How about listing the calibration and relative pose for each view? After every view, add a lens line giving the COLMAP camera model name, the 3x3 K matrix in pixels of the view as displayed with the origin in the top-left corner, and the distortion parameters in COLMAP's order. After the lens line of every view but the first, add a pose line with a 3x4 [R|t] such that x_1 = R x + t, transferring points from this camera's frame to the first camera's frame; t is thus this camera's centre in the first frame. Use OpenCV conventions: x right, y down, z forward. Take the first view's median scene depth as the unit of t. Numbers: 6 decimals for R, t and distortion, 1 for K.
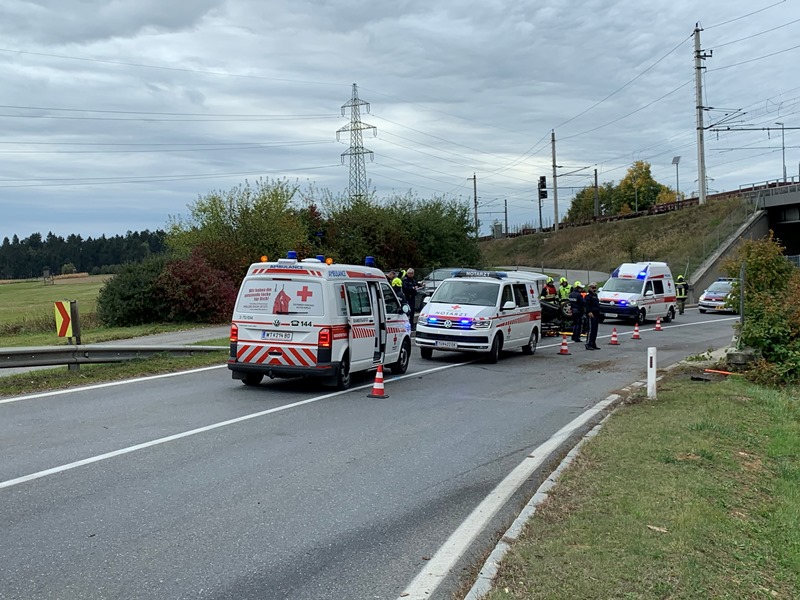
lens RADIAL K [[1050.8, 0, 390.1], [0, 1050.8, 281.4], [0, 0, 1]] dist [0.108702, 0.000000]
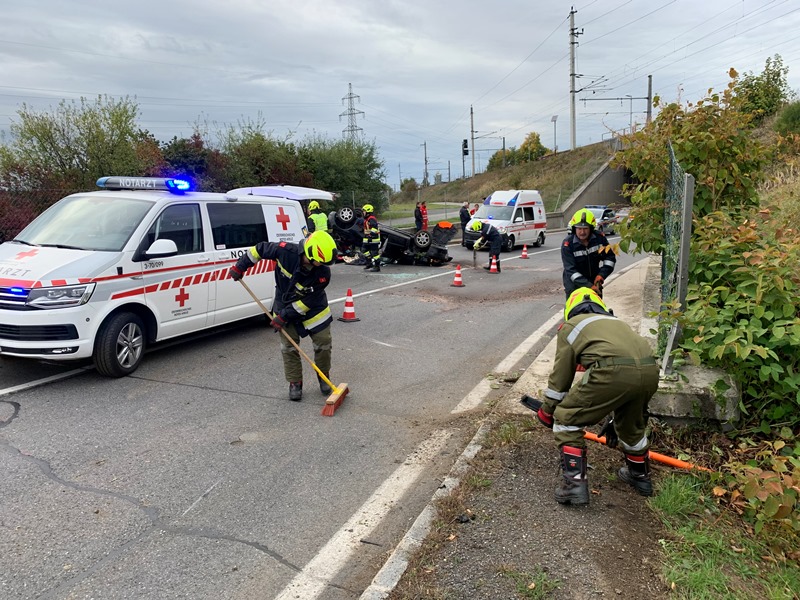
lens RADIAL K [[613.3, 0, 401.3], [0, 613.3, 292.0], [0, 0, 1]] dist [0.048005, -0.045514]
pose [[0.999791, -0.009910, 0.017880, 0.075051], [0.007576, 0.991980, 0.126169, 0.002876], [-0.018987, -0.126008, 0.991848, 0.253987]]
